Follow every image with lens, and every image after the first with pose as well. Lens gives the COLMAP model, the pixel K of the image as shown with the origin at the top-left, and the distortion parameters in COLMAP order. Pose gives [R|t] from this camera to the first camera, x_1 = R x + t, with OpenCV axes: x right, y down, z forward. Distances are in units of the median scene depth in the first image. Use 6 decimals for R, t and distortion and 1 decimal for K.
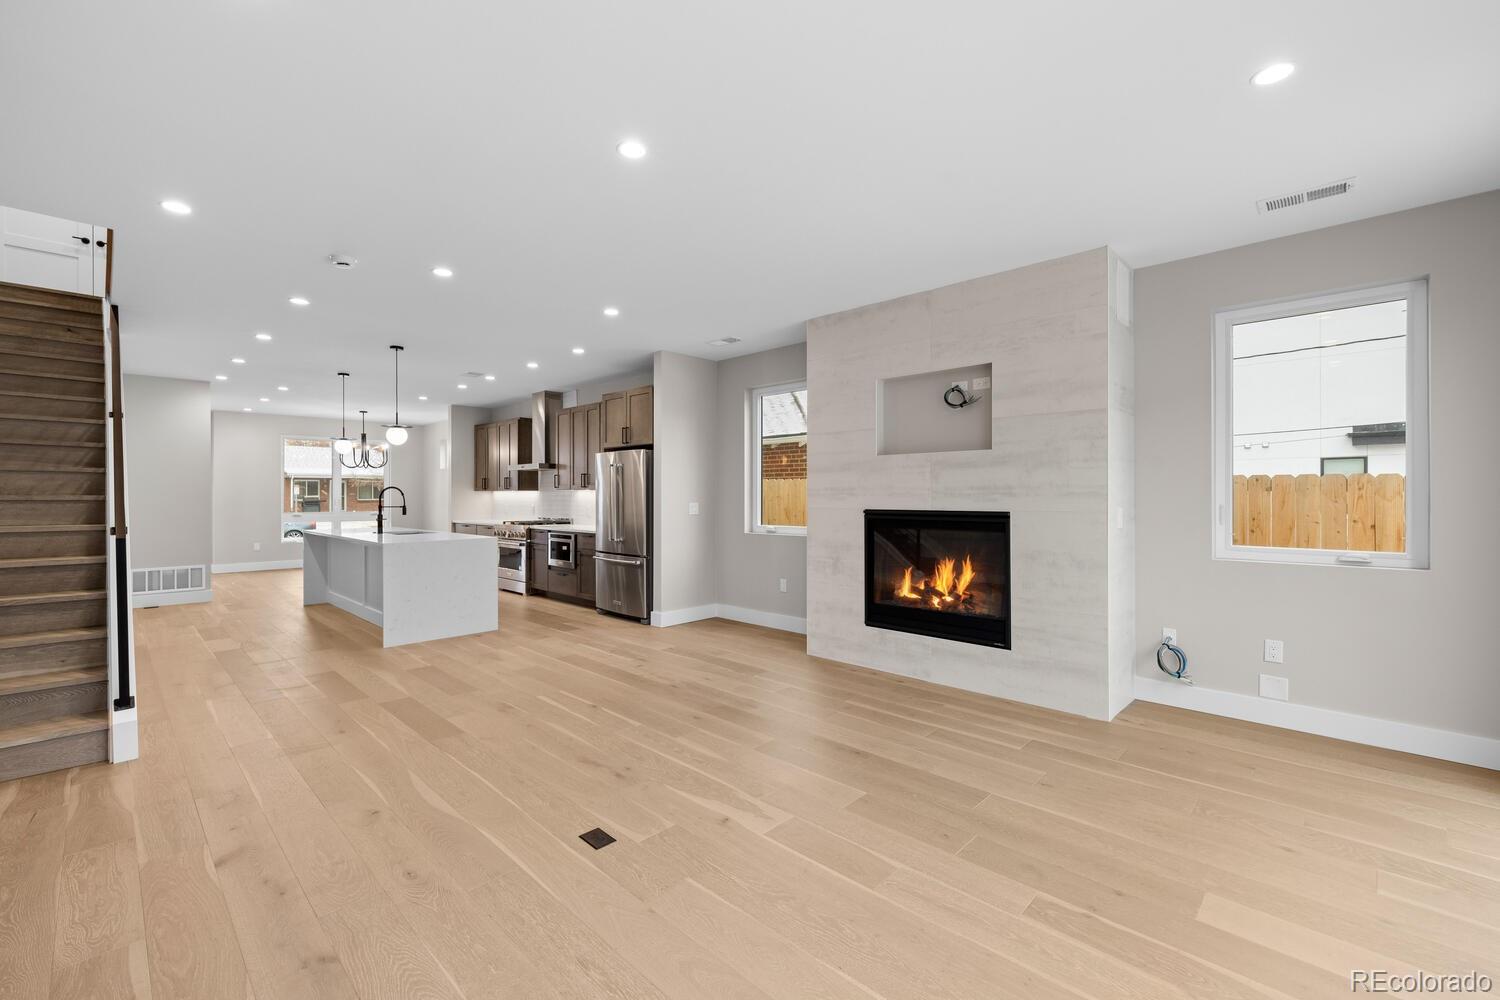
lens RADIAL K [[672.6, 0, 749.8], [0, 672.6, 503.6], [0, 0, 1]] dist [-0.021011, 0.000105]
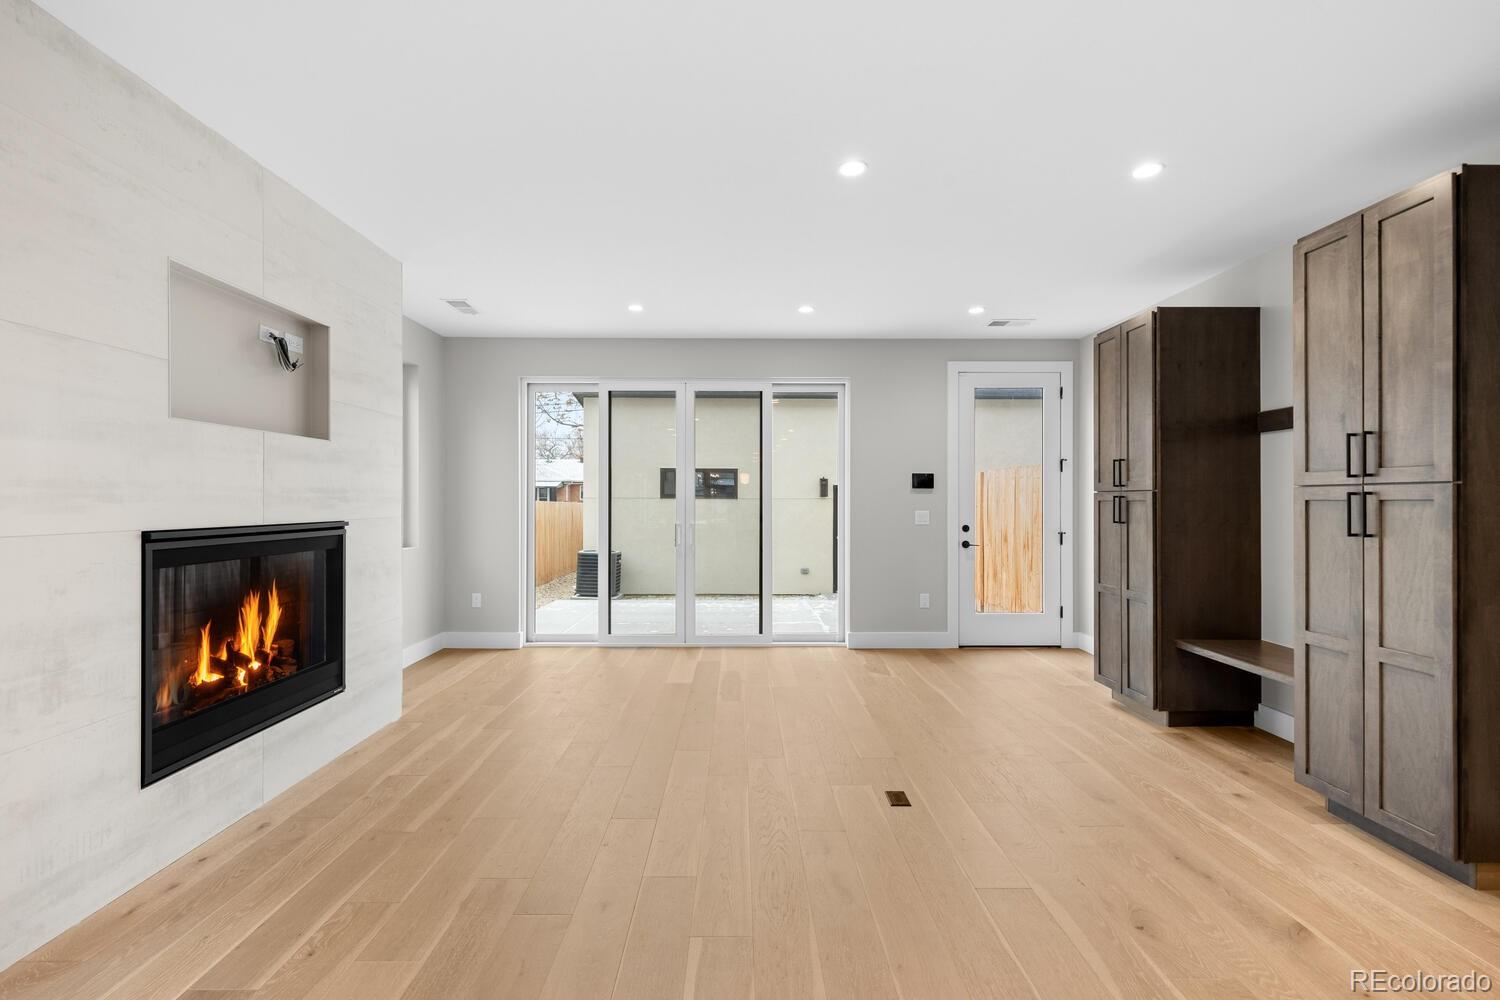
lens RADIAL K [[605.9, 0, 747.3], [0, 605.9, 498.0], [0, 0, 1]] dist [0.000406, 0.000198]
pose [[-0.720839, -0.002116, 0.693099, -0.445346], [-0.000937, 0.999997, 0.002078, -0.016497], [-0.693102, 0.000849, -0.720839, 1.122806]]
